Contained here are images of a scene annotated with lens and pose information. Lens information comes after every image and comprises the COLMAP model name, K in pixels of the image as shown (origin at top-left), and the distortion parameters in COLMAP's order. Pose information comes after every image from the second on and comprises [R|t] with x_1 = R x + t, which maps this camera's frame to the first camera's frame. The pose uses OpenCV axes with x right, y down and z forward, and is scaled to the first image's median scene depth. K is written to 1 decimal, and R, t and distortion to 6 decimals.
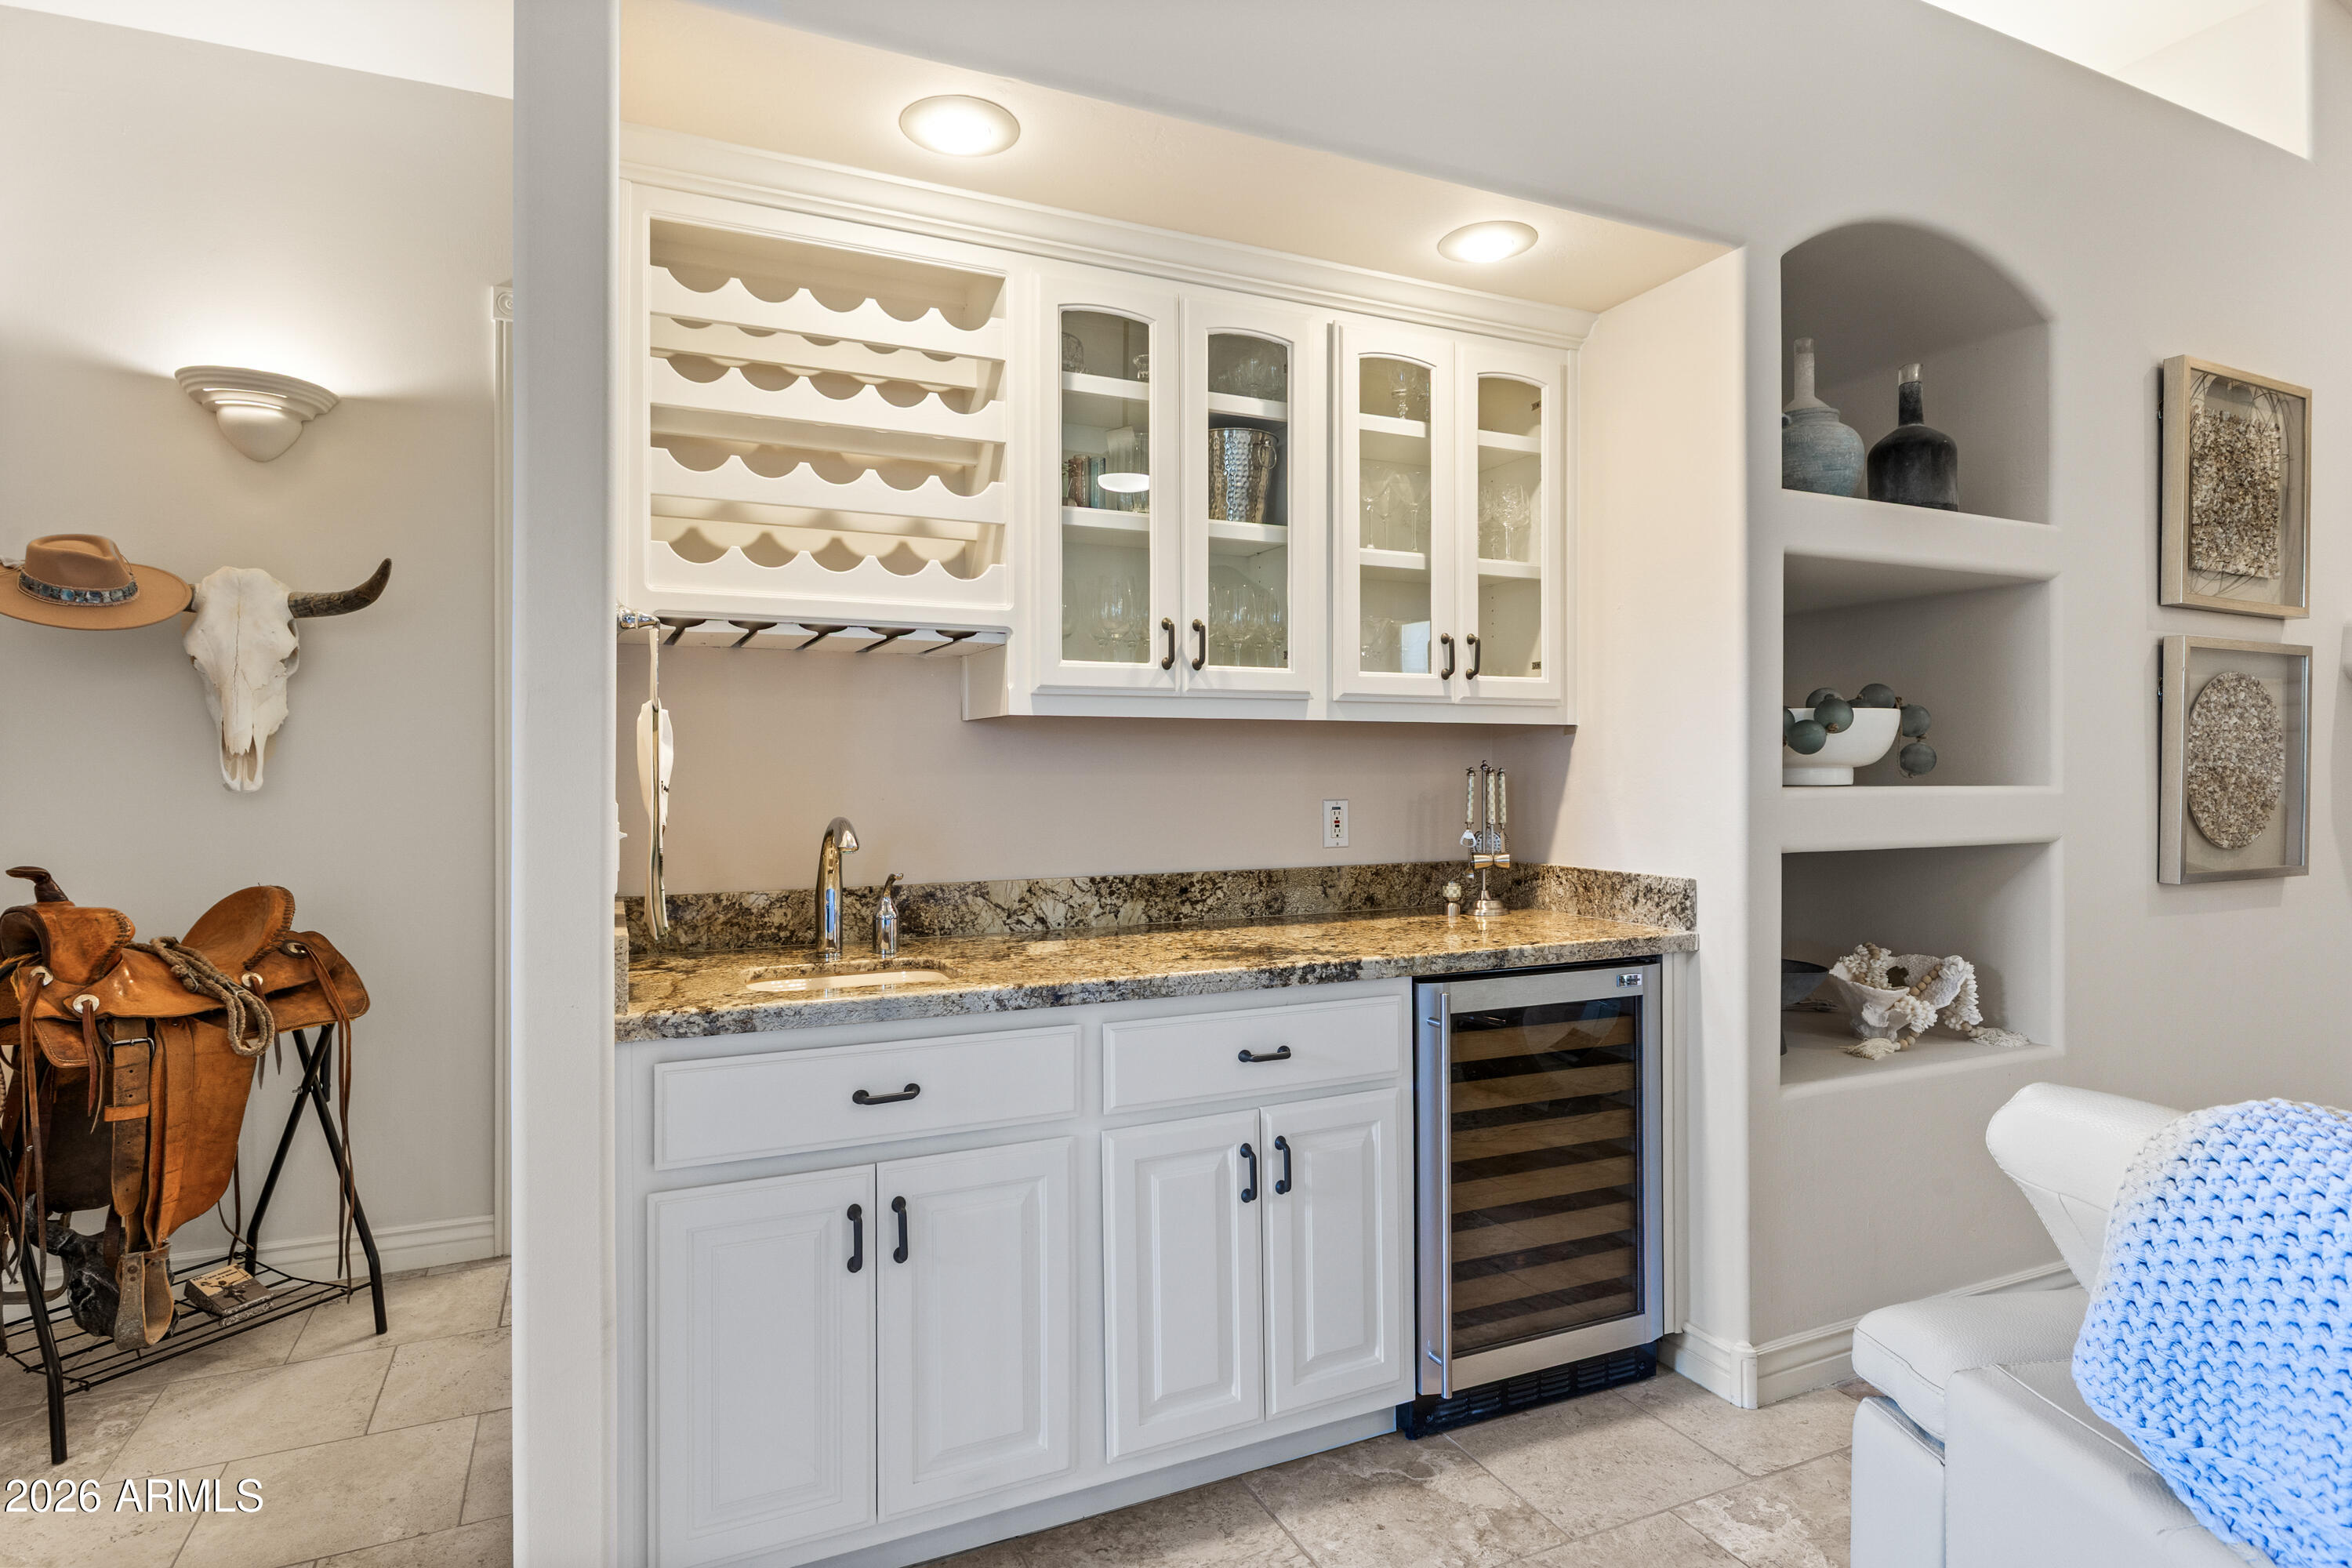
lens RADIAL K [[1274.5, 0, 1176.0], [0, 1274.5, 784.0], [0, 0, 1]] dist [0.000159, -0.000017]
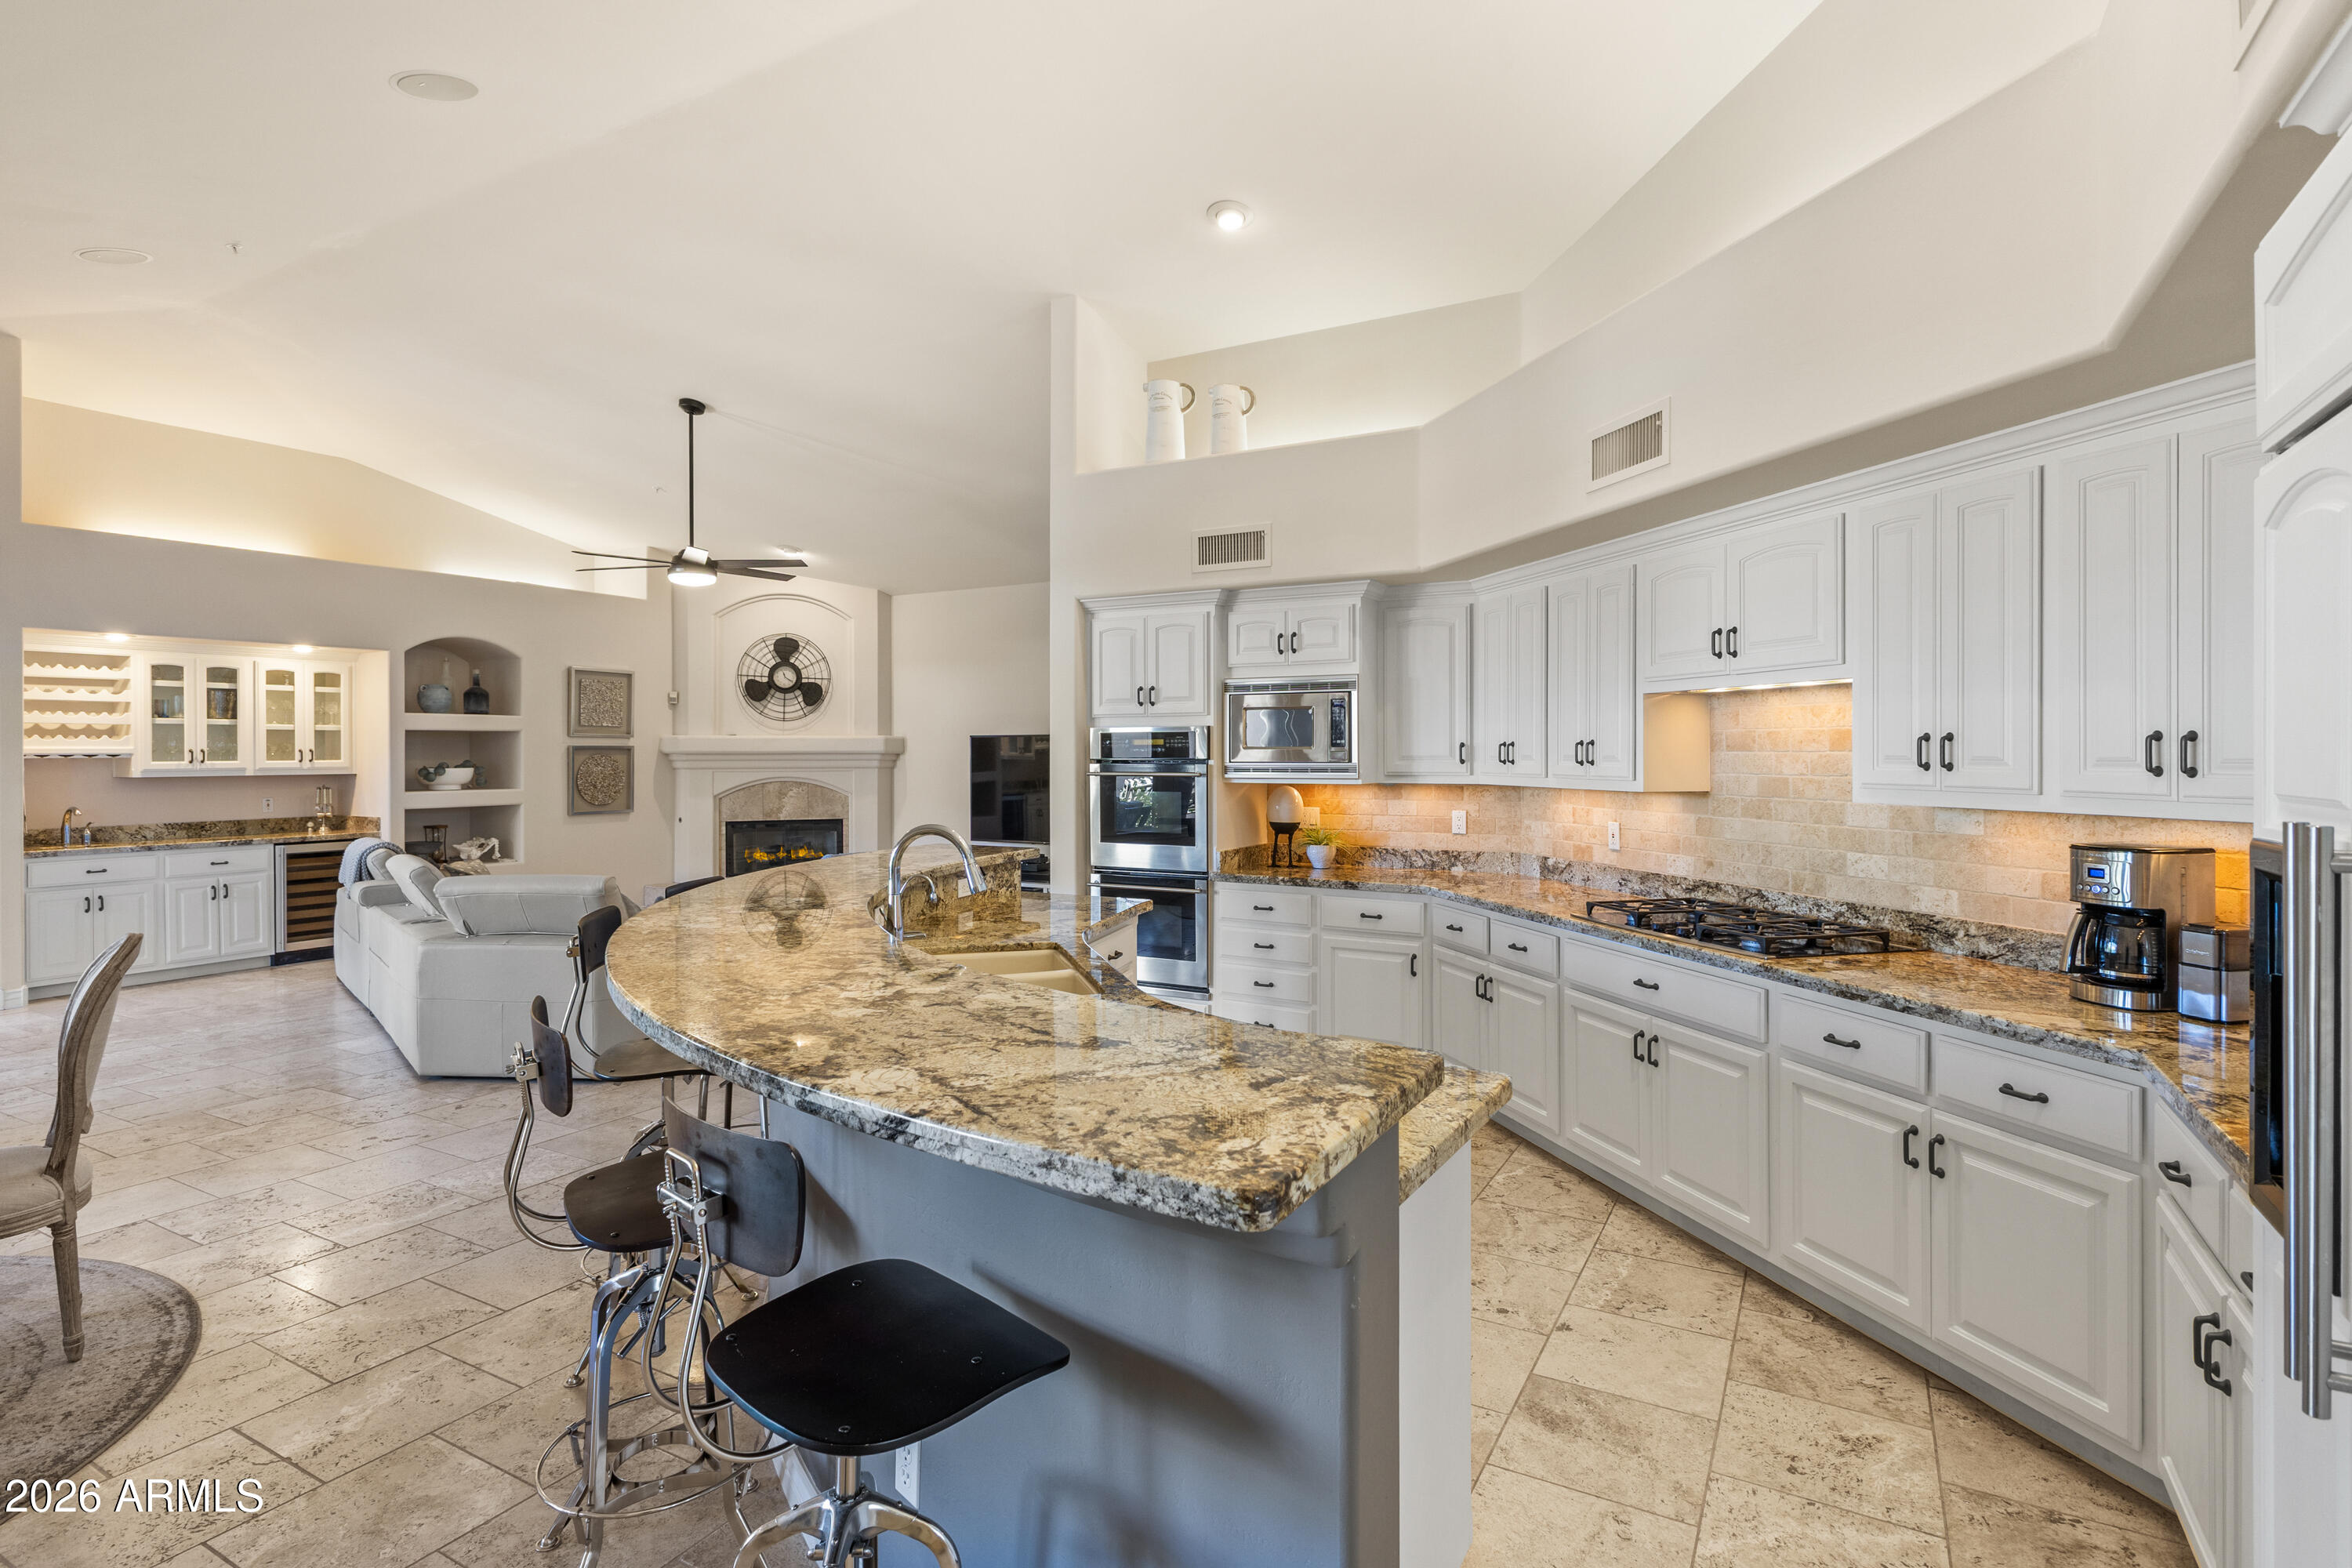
lens RADIAL K [[1177.3, 0, 1183.8], [0, 1177.3, 760.8], [0, 0, 1]] dist [0.000564, -0.000377]
pose [[0.812198, -0.004789, 0.583363, 0.313056], [0.006914, 0.999975, -0.001416, -0.069235], [-0.583341, 0.005183, 0.812211, -3.150873]]
